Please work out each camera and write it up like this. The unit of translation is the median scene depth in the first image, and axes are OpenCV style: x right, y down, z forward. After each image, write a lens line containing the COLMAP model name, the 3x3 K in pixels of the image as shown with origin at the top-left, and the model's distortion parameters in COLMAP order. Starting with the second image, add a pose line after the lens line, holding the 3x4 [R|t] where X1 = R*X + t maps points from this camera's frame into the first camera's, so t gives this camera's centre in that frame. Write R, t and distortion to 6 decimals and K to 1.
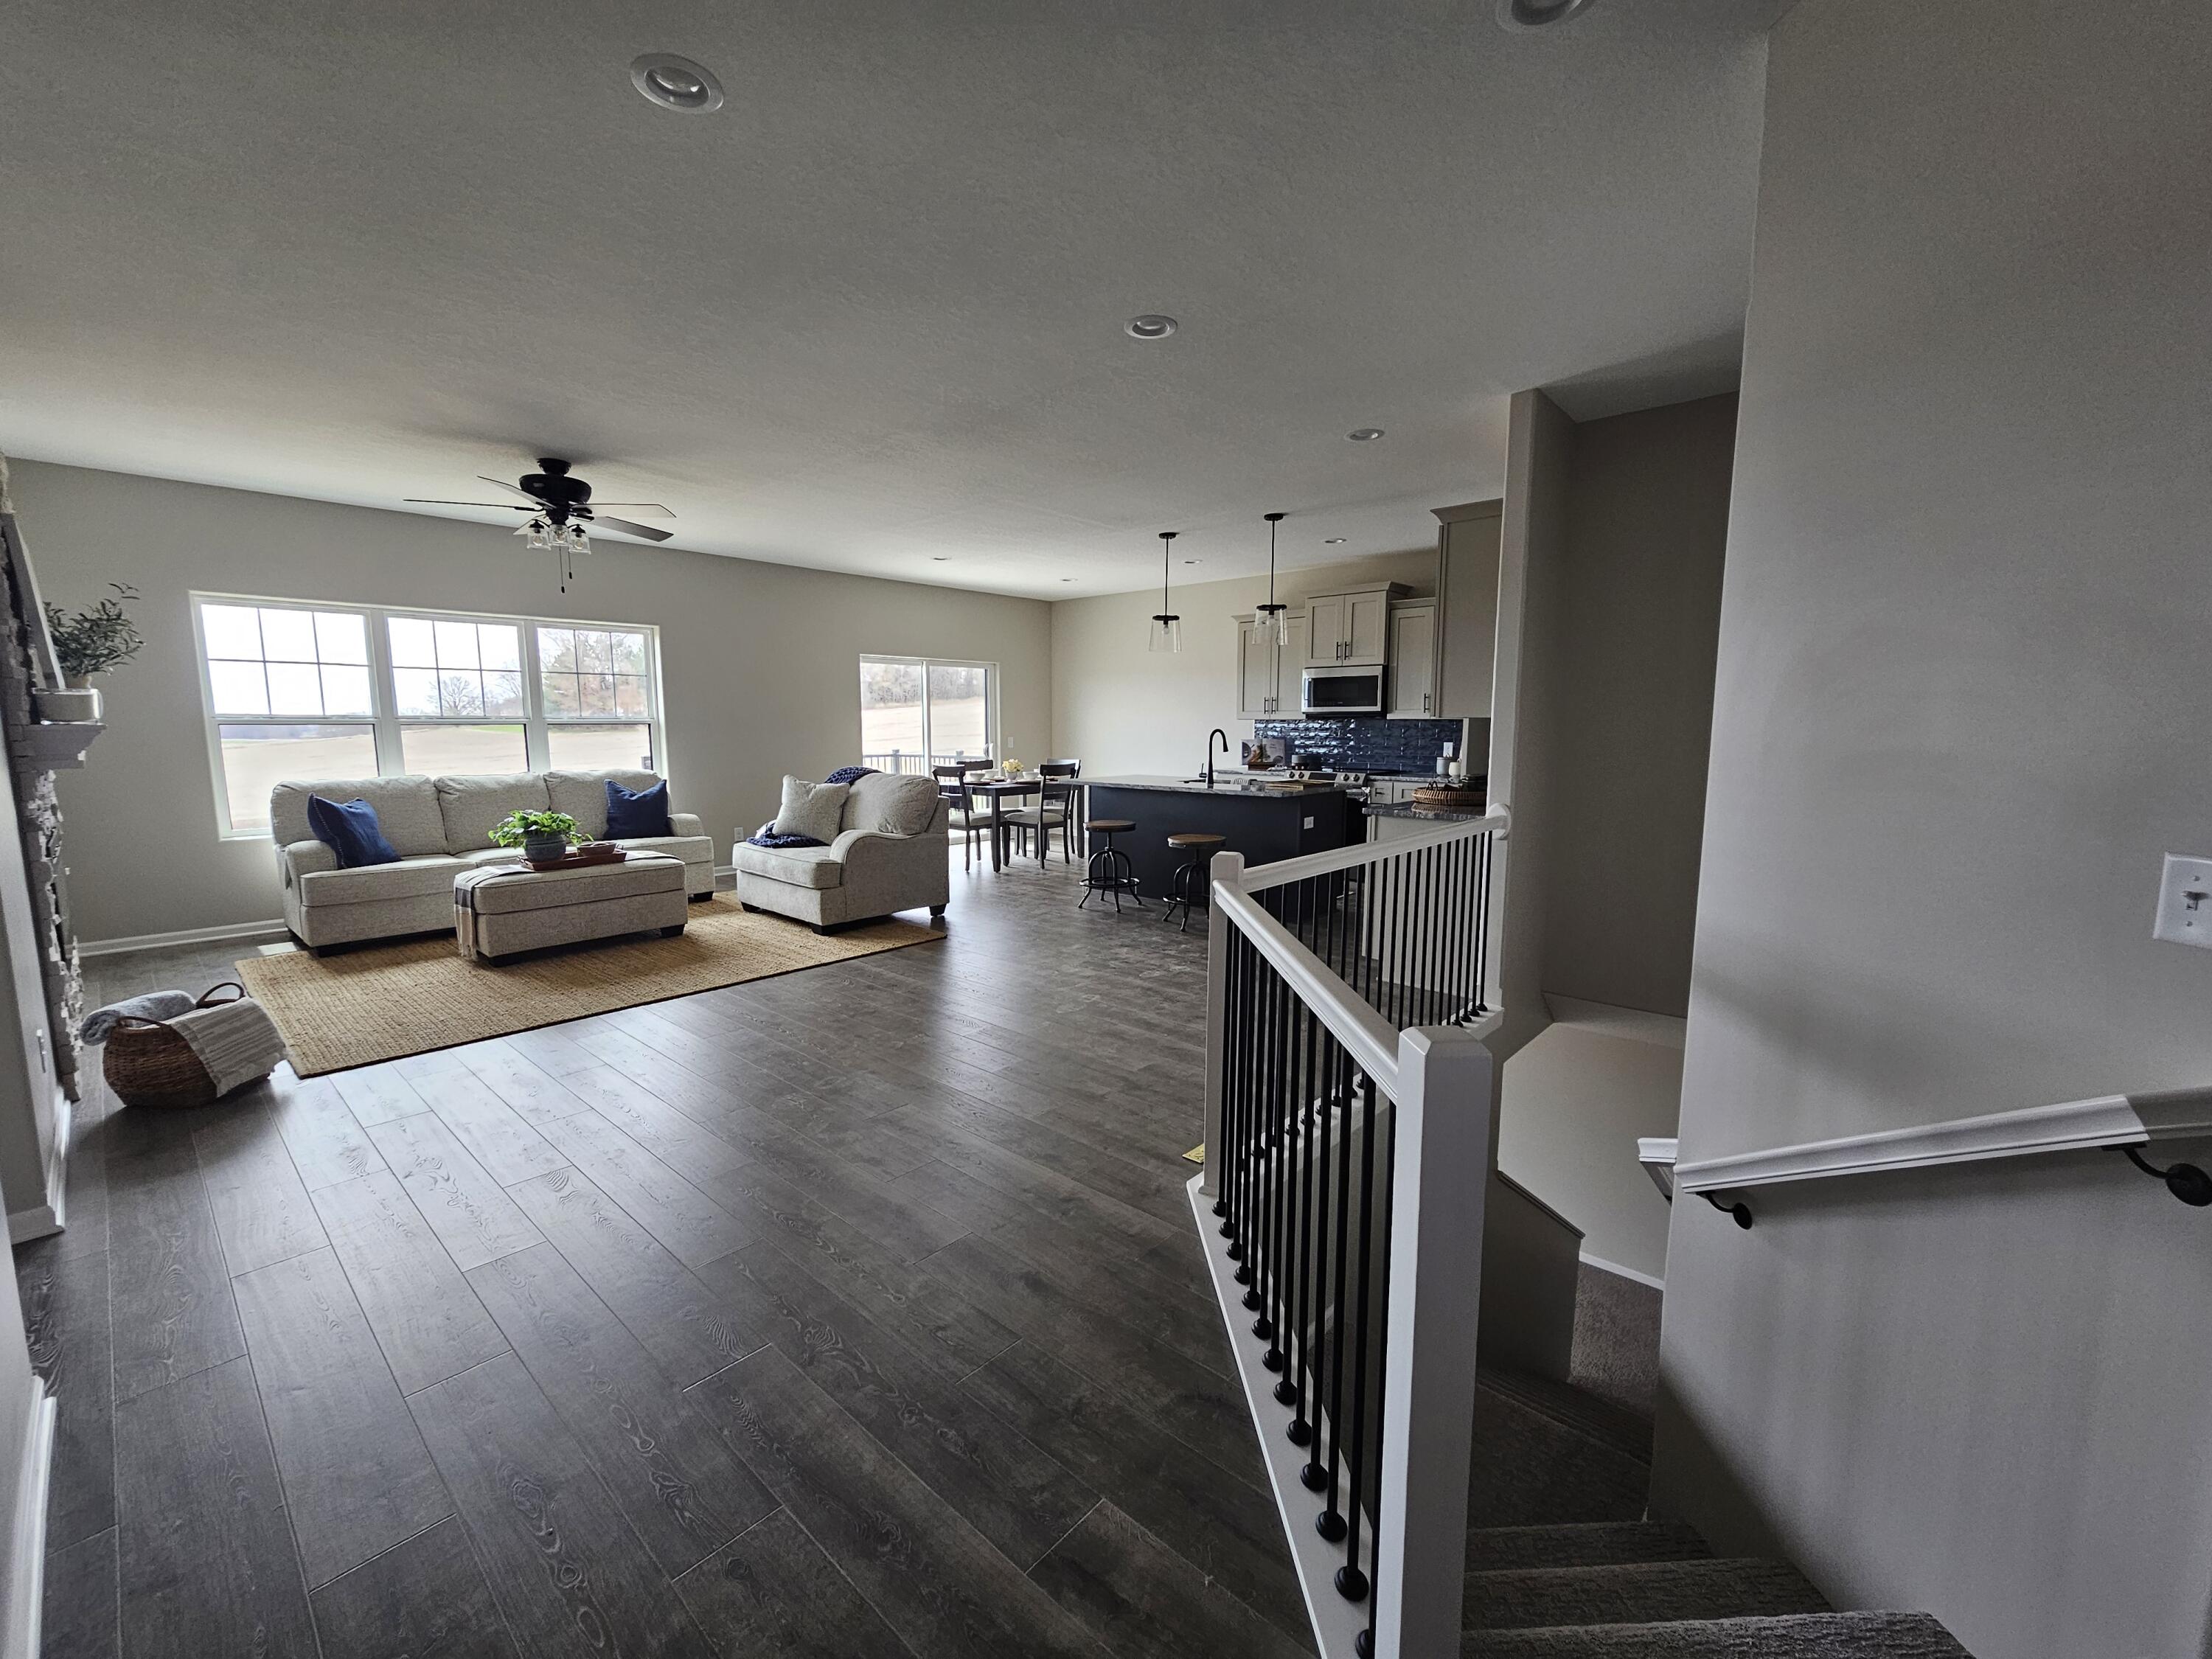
lens RADIAL K [[912.9, 0, 1106.0], [0, 912.9, 829.5], [0, 0, 1]] dist [-0.001472, 0.000229]
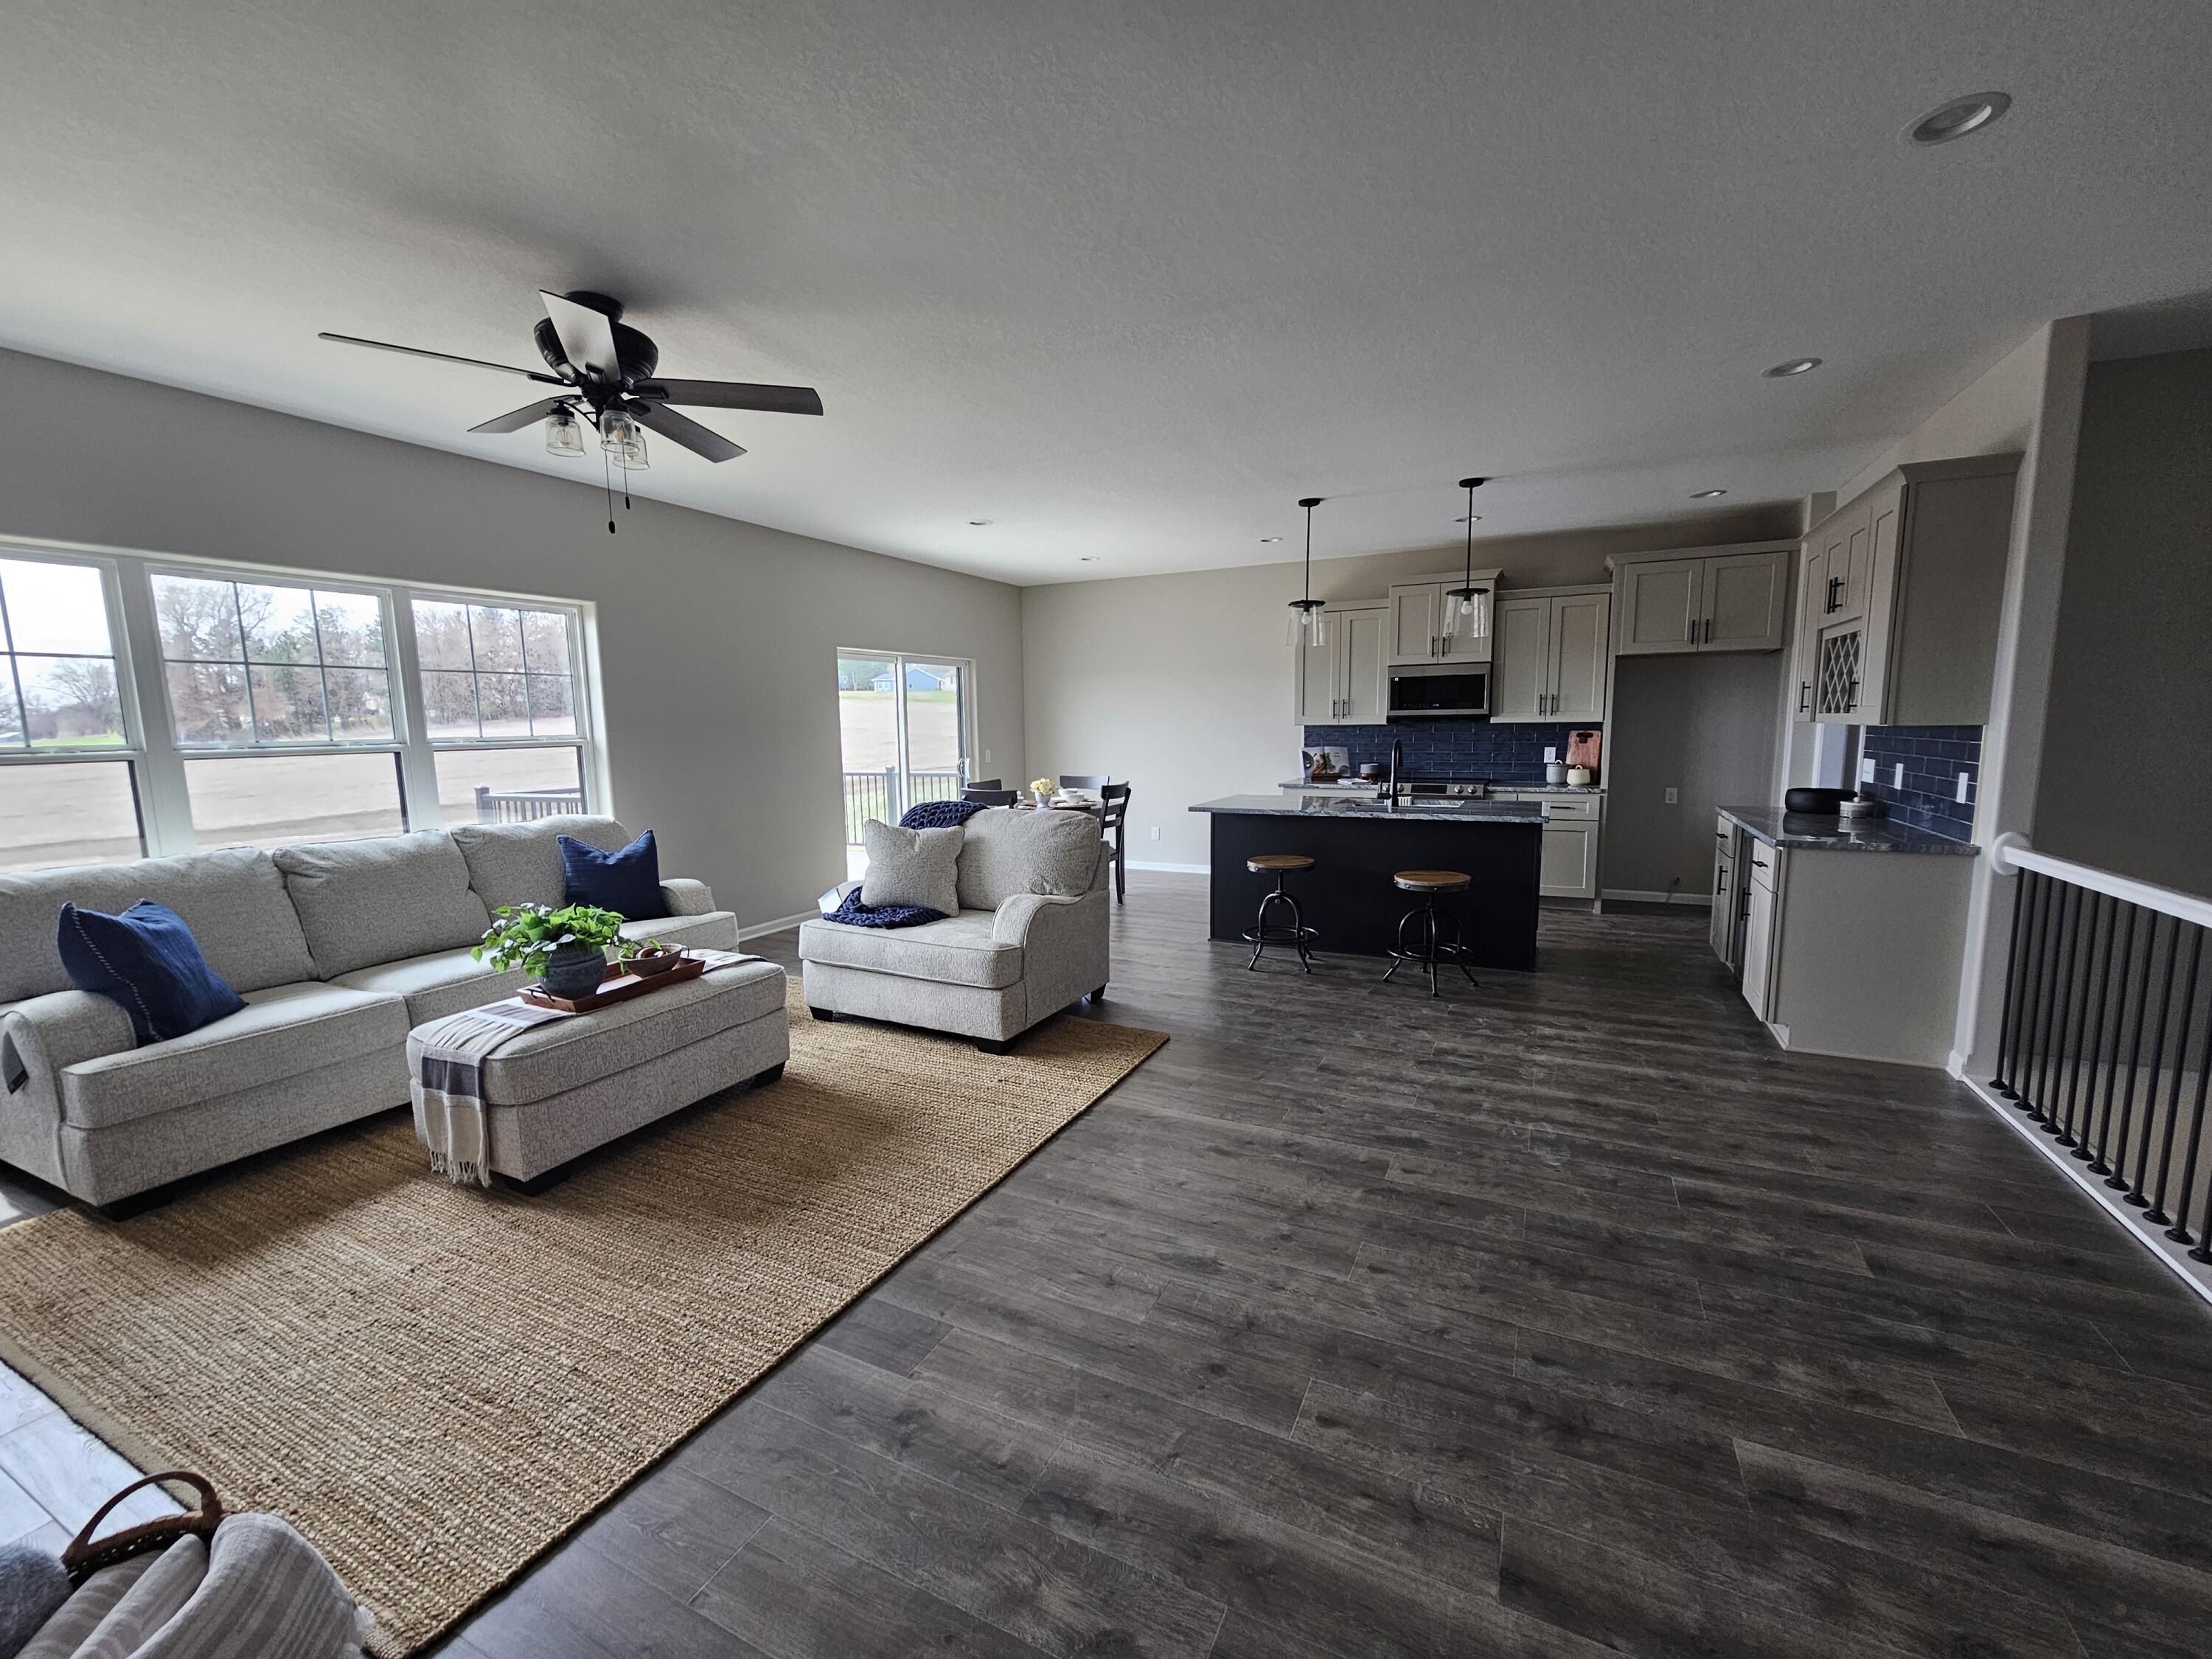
lens RADIAL K [[912.9, 0, 1106.0], [0, 912.9, 829.5], [0, 0, 1]] dist [-0.001472, 0.000229]
pose [[0.962171, -0.045764, 0.268576, -0.389431], [0.045833, 0.998931, 0.006020, -0.050159], [-0.268564, 0.006517, 0.963240, 0.304292]]
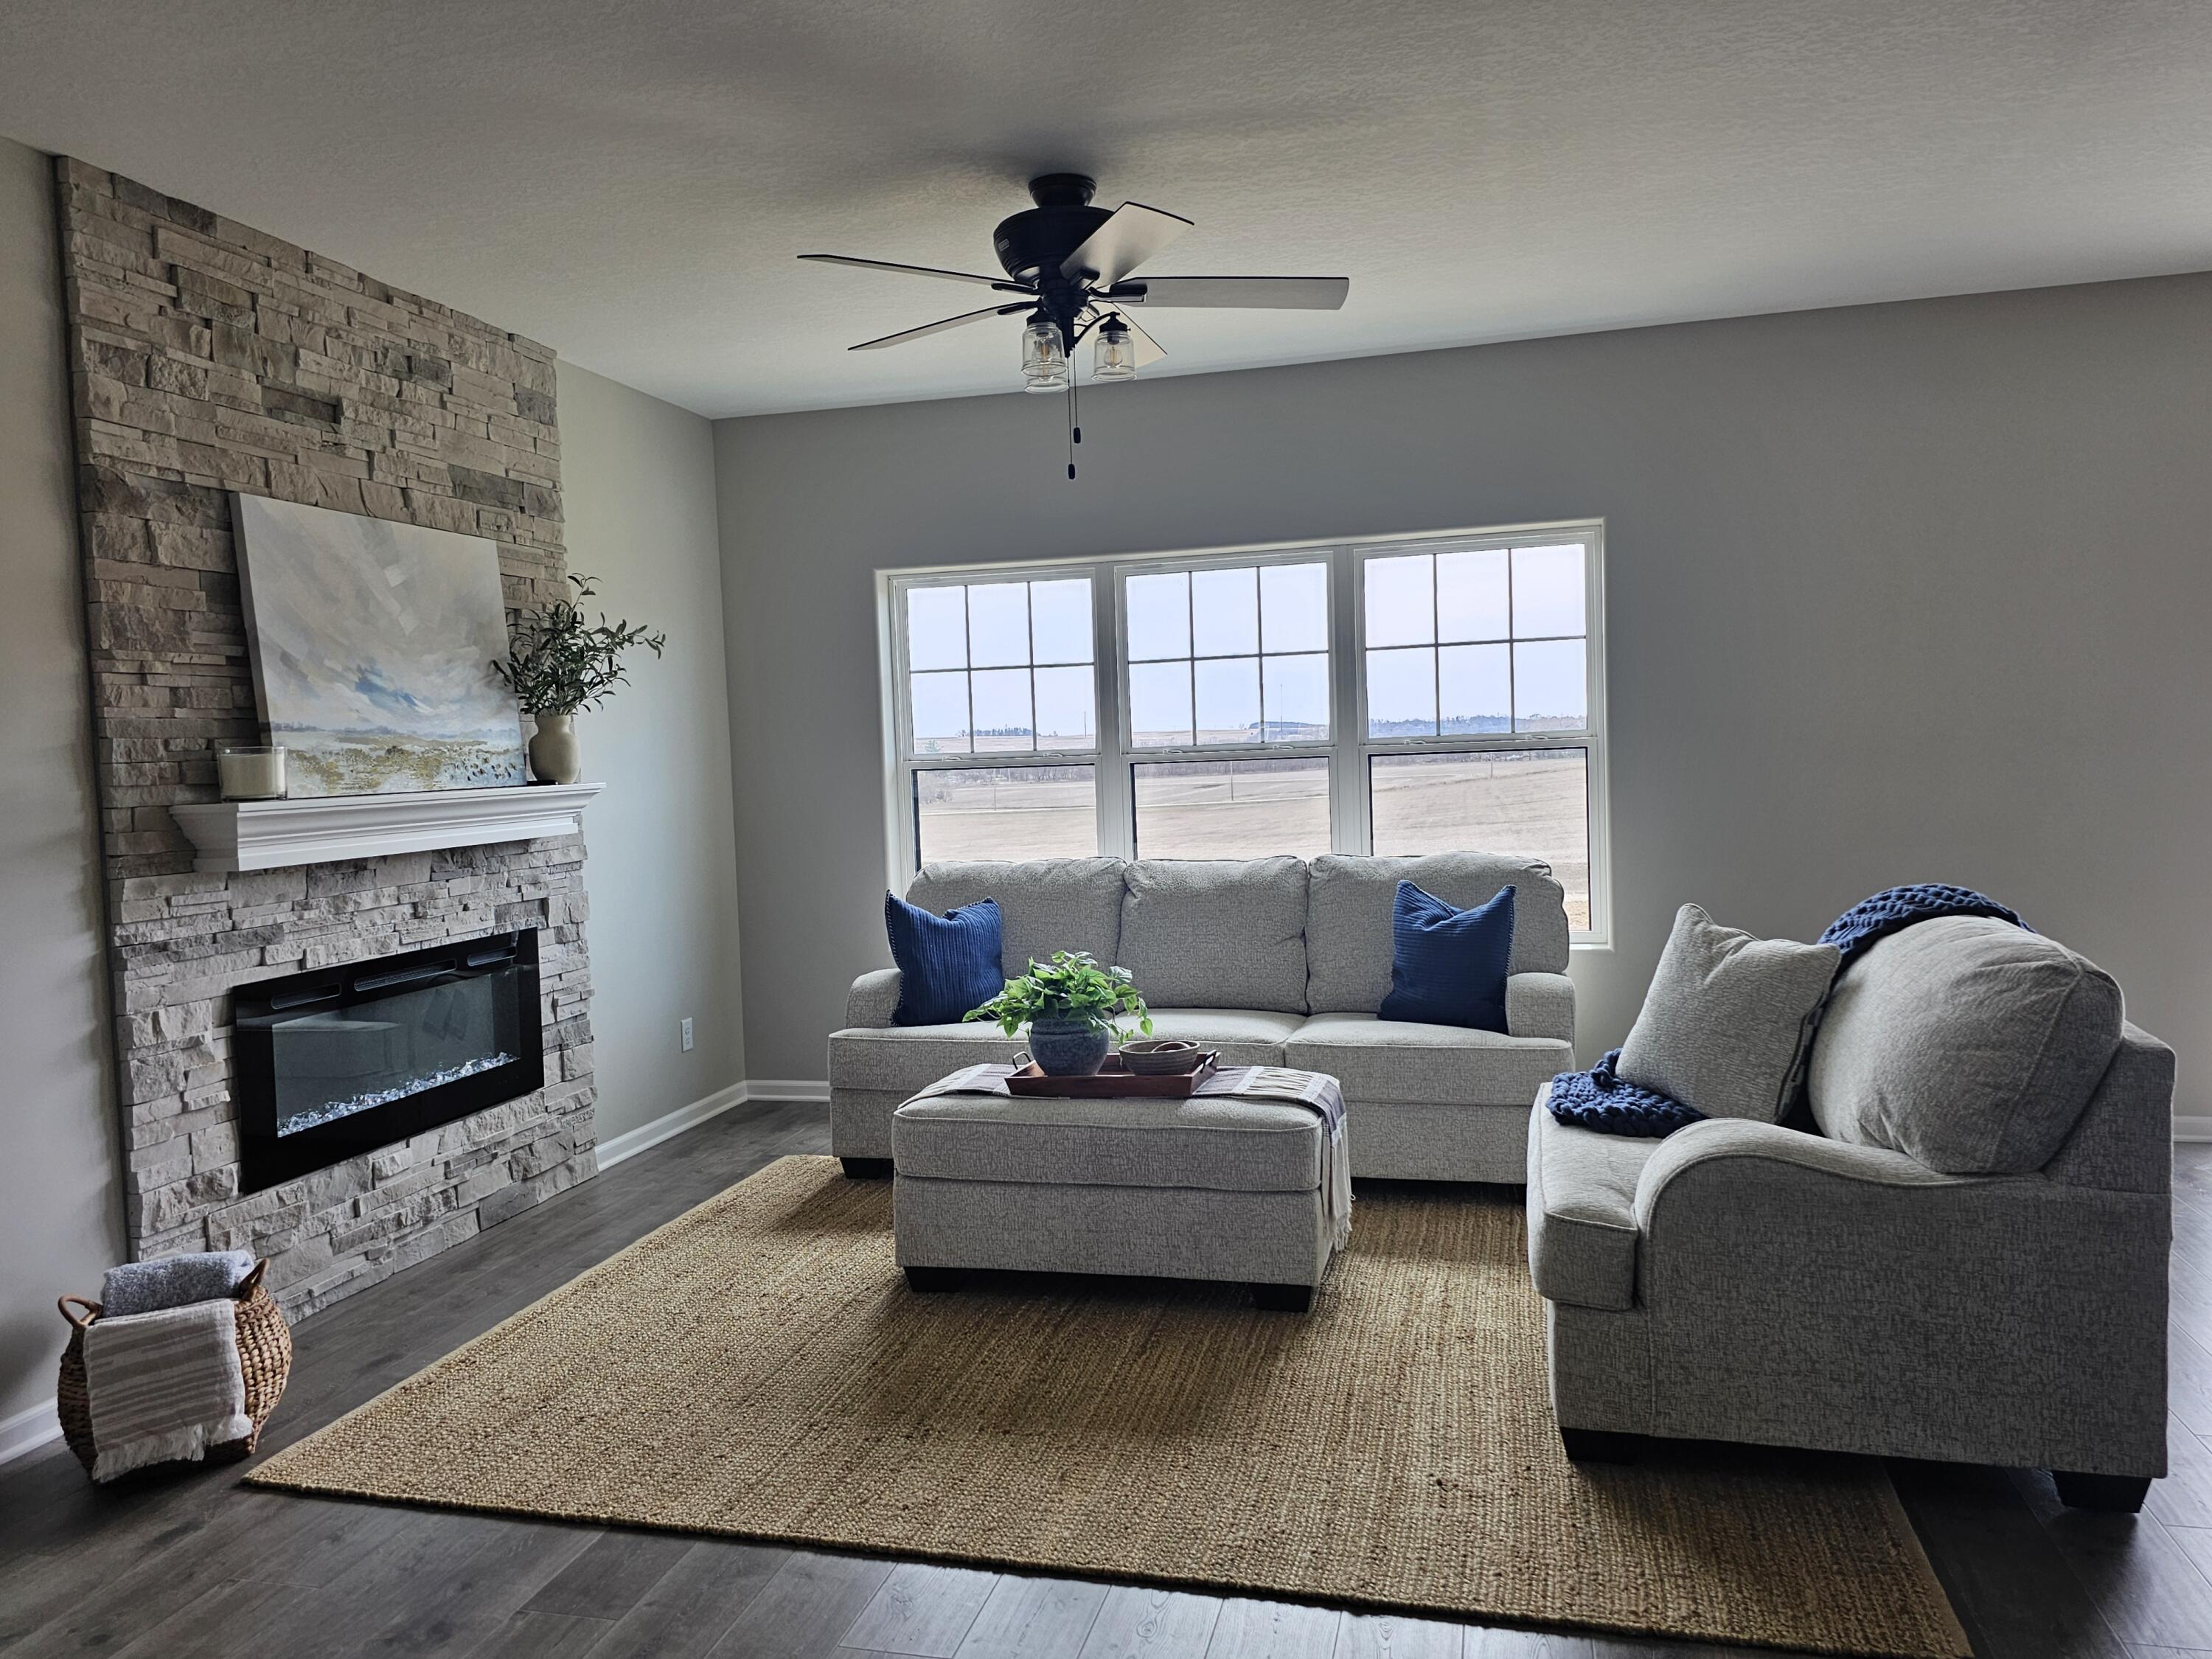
lens RADIAL K [[1565.2, 0, 1106.0], [0, 1565.2, 829.5], [0, 0, 1]] dist [0.067749, -0.090077]
pose [[0.455407, 0.032339, -0.889696, 0.078838], [-0.069790, 0.997562, 0.000537, -0.078142], [0.887544, 0.061847, 0.456554, 0.579717]]
